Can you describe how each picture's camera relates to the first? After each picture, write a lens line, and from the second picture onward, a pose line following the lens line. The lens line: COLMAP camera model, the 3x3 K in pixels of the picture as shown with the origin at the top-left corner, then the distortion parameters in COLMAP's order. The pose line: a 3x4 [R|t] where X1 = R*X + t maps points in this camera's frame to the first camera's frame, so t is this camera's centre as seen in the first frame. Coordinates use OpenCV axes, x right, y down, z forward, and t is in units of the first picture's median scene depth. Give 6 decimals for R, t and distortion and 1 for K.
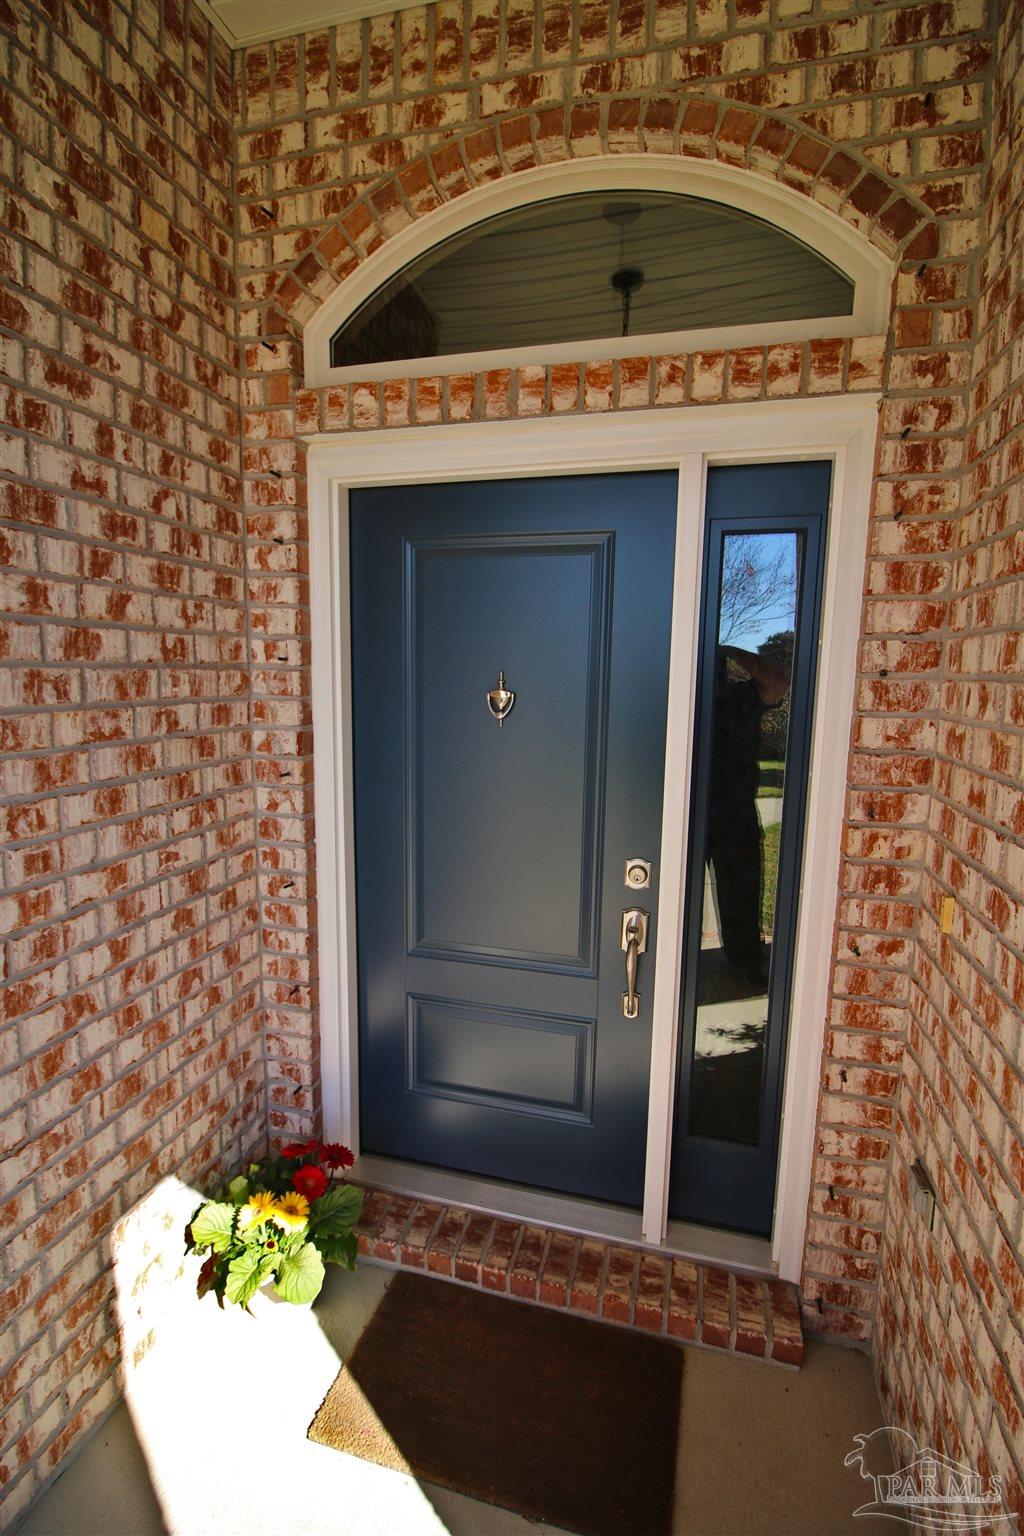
lens RADIAL K [[706.1, 0, 506.2], [0, 706.1, 775.9], [0, 0, 1]] dist [-0.003047, -0.009069]
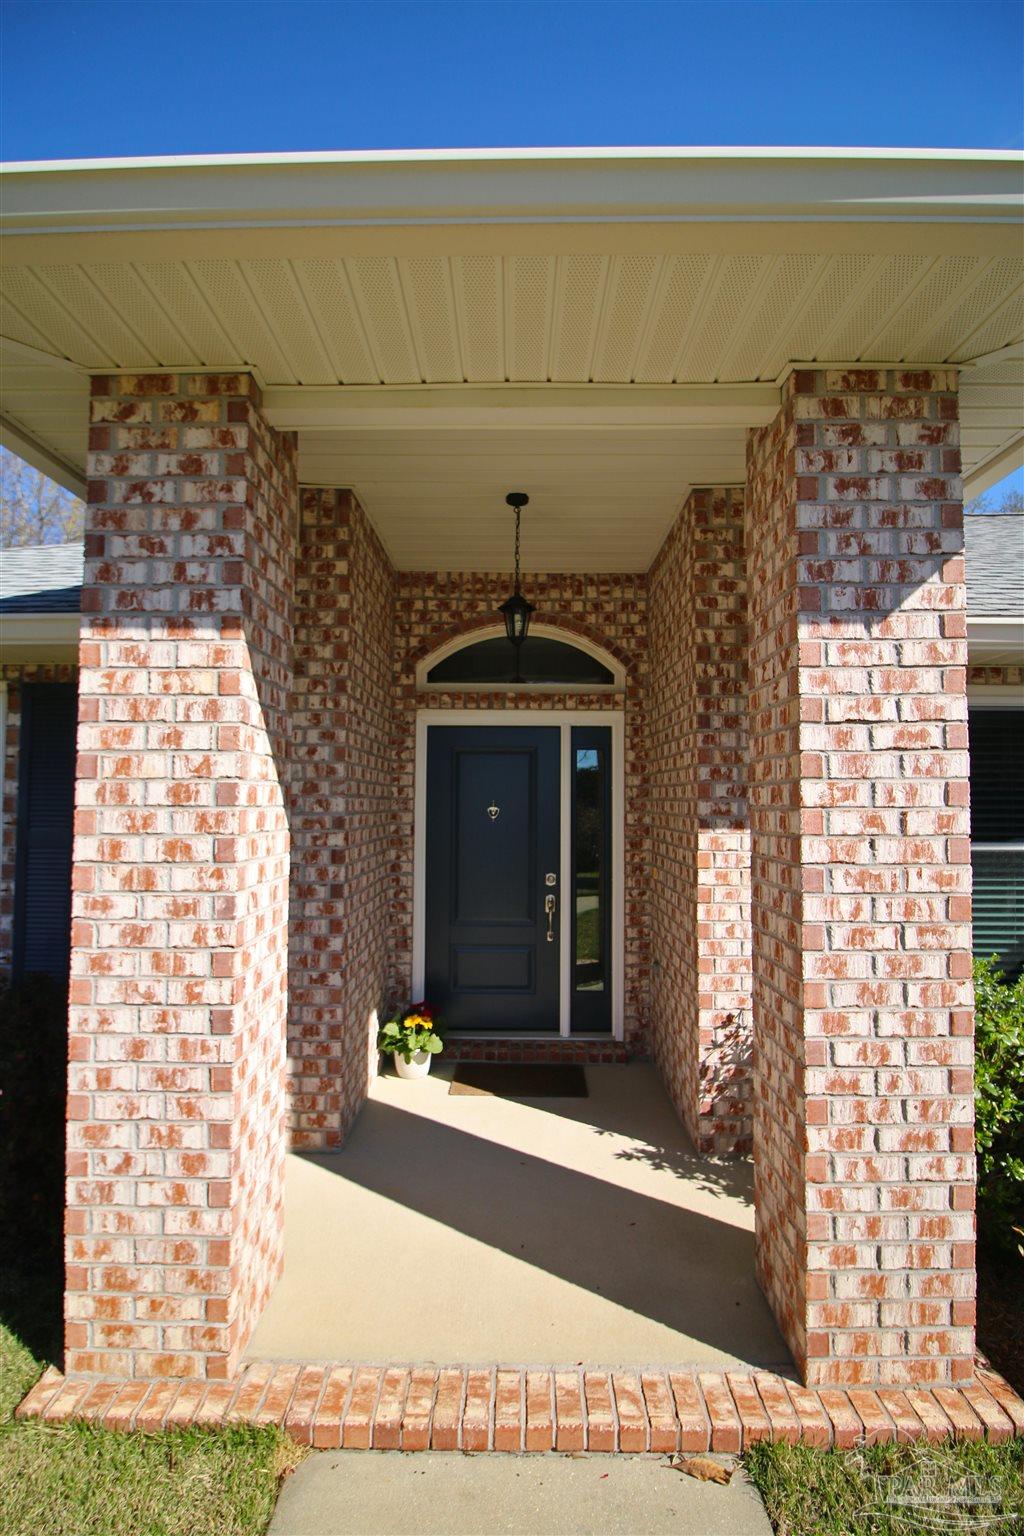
lens RADIAL K [[706.1, 0, 510.2], [0, 706.1, 774.7], [0, 0, 1]] dist [-0.003047, -0.009069]
pose [[0.968579, 0.001515, 0.248703, -0.671626], [0.044459, 0.982820, -0.179134, 0.251716], [-0.244701, 0.184562, 0.951871, -1.644791]]
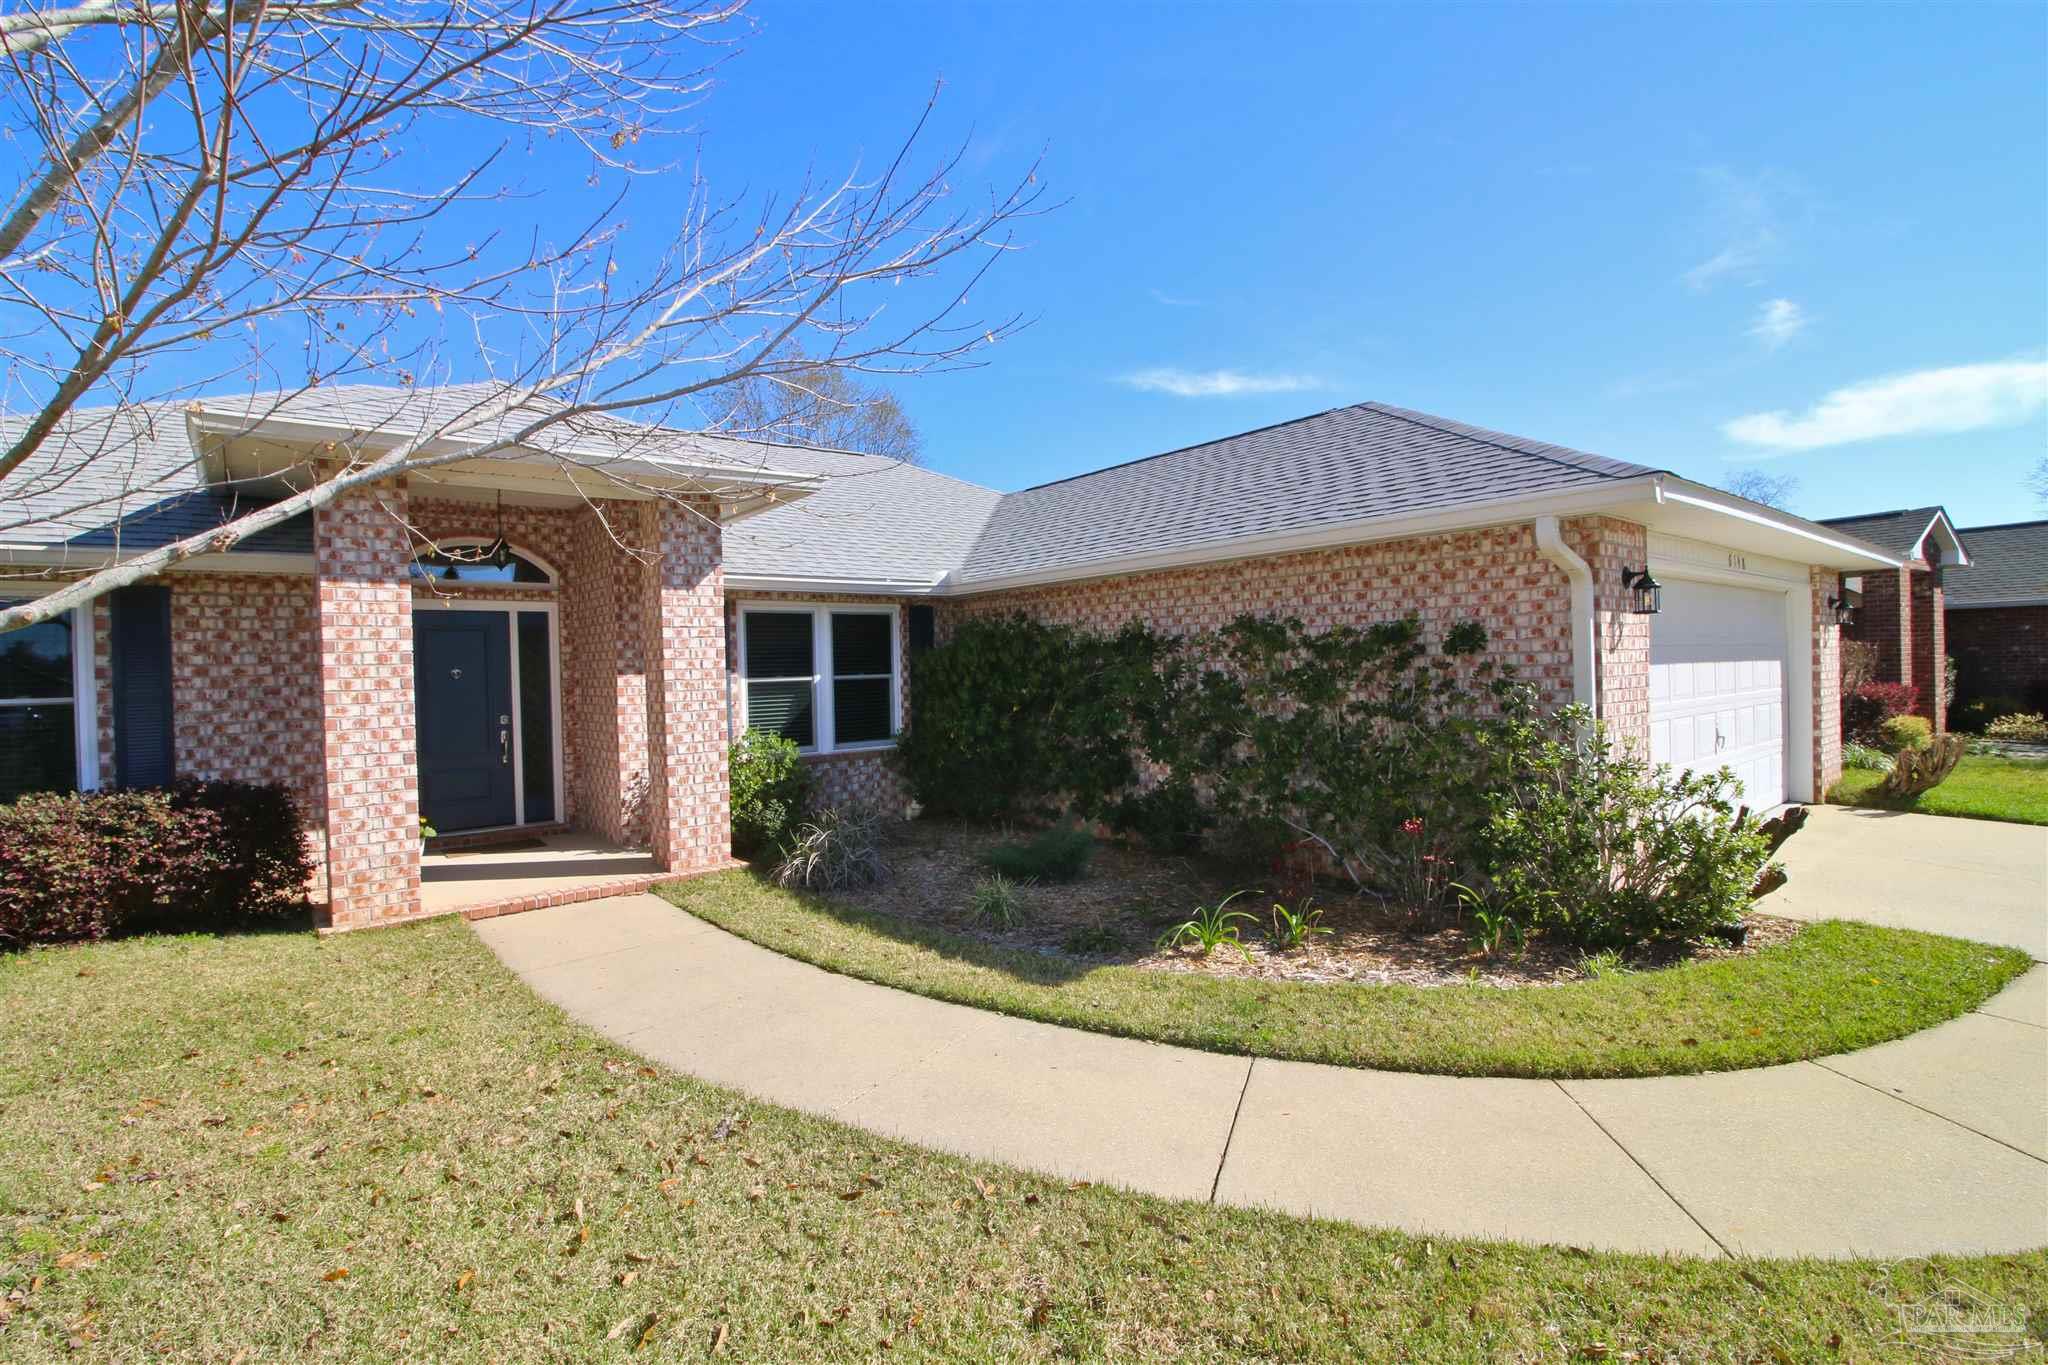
lens RADIAL K [[941.4, 0, 1015.8], [0, 941.4, 677.0], [0, 0, 1]] dist [-0.003047, -0.009069]
pose [[0.583188, -0.037263, 0.811482, -2.491630], [0.153781, 0.985949, -0.065244, 0.734487], [-0.797648, 0.162840, 0.580724, -4.450899]]
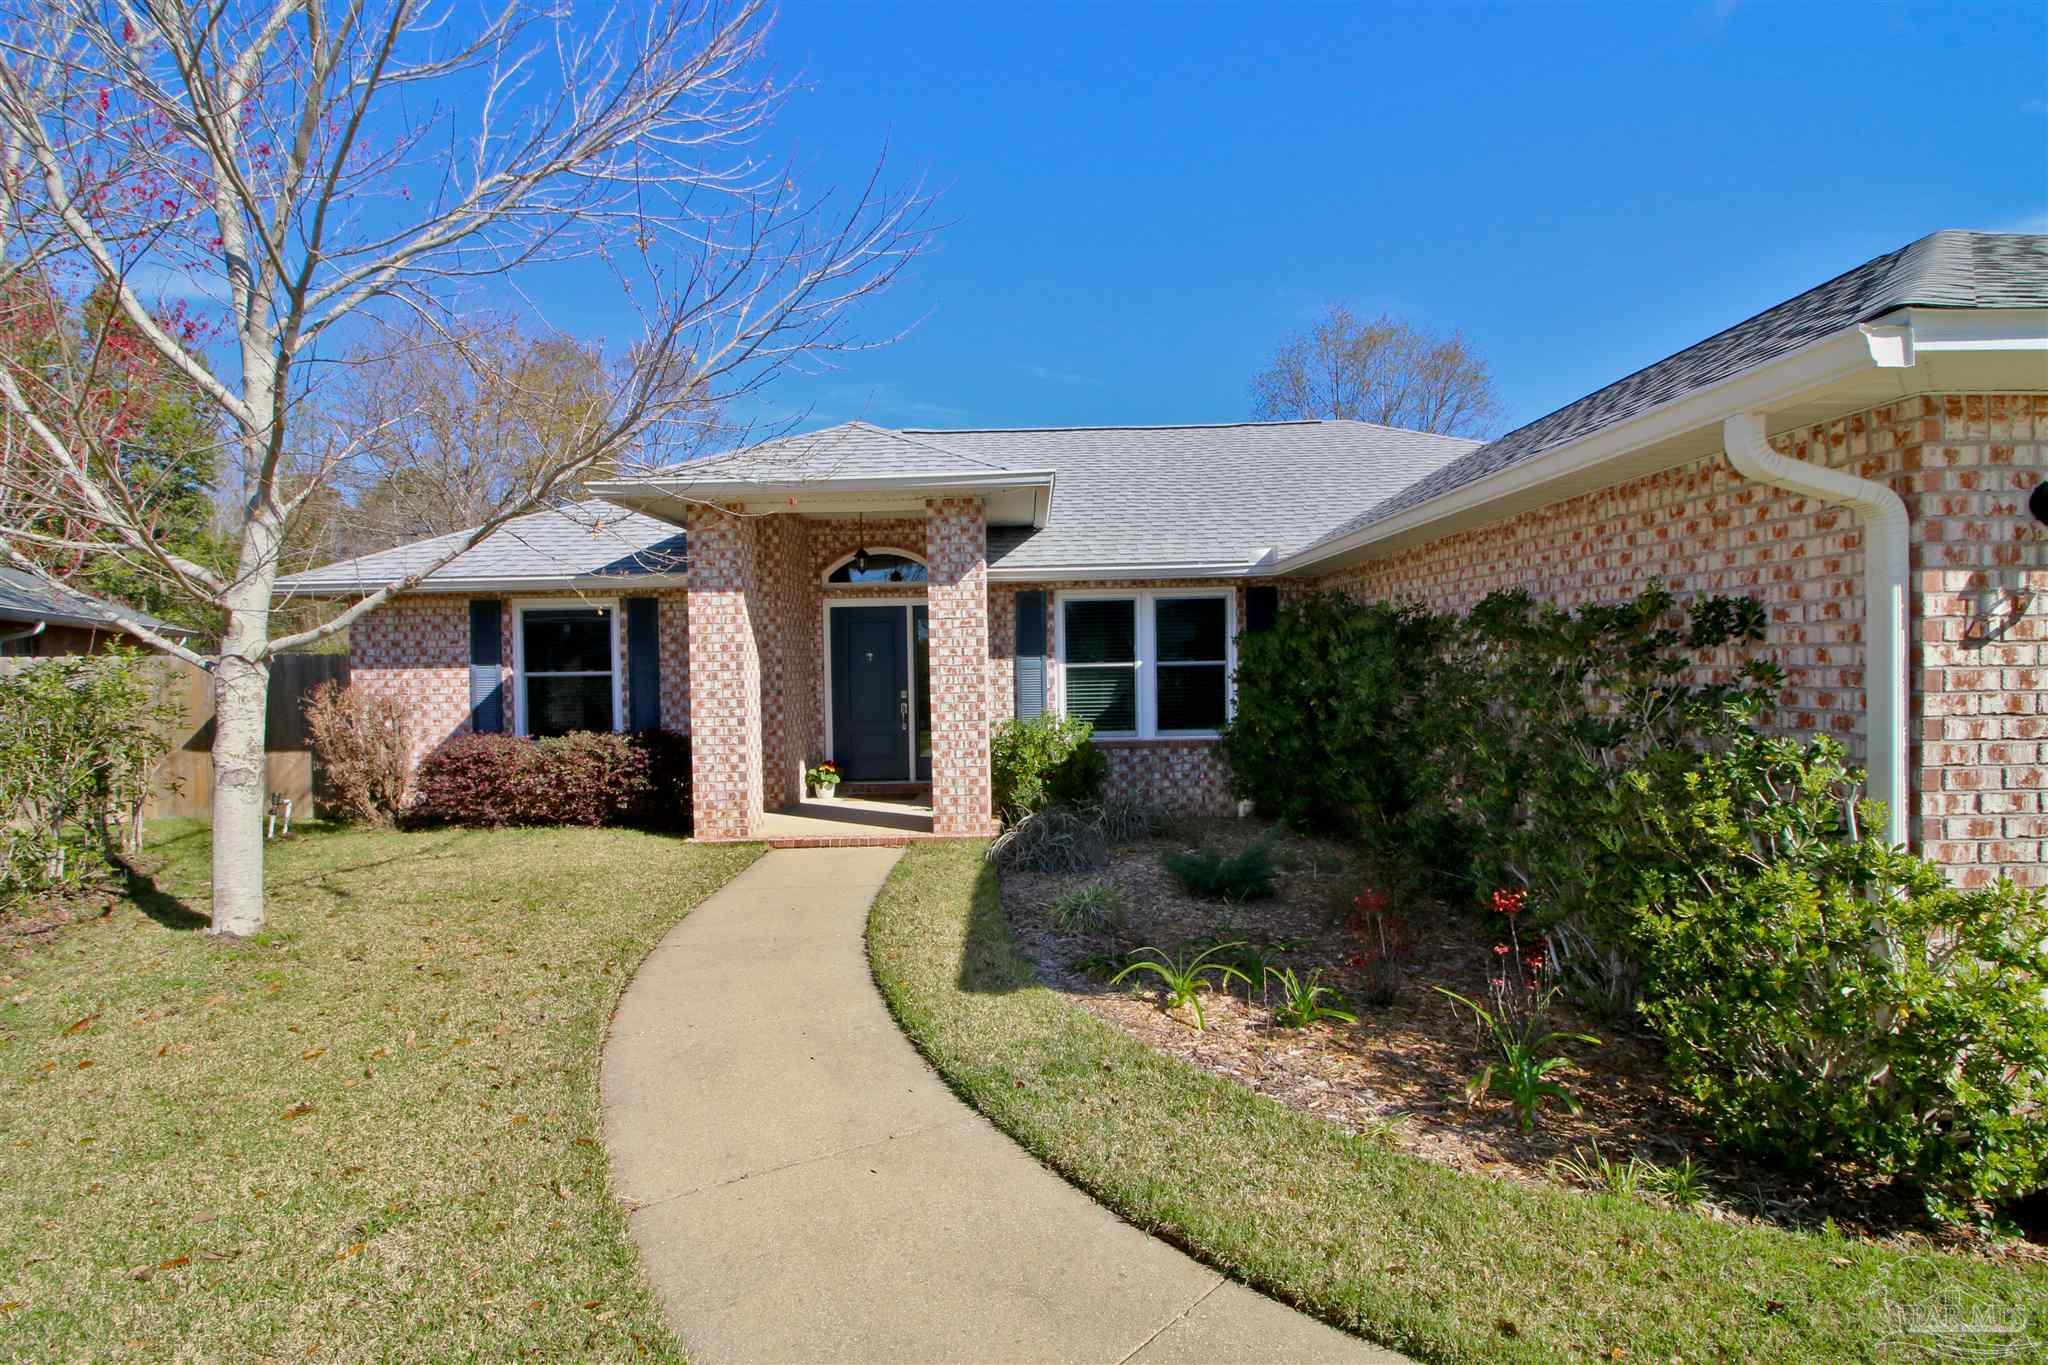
lens RADIAL K [[941.4, 0, 1013.3], [0, 941.4, 681.6], [0, 0, 1]] dist [-0.003047, -0.009069]
pose [[0.969503, -0.036570, 0.242334, -0.656568], [0.066775, 0.990811, -0.117624, 0.918458], [-0.235805, 0.130219, 0.963036, -5.536993]]
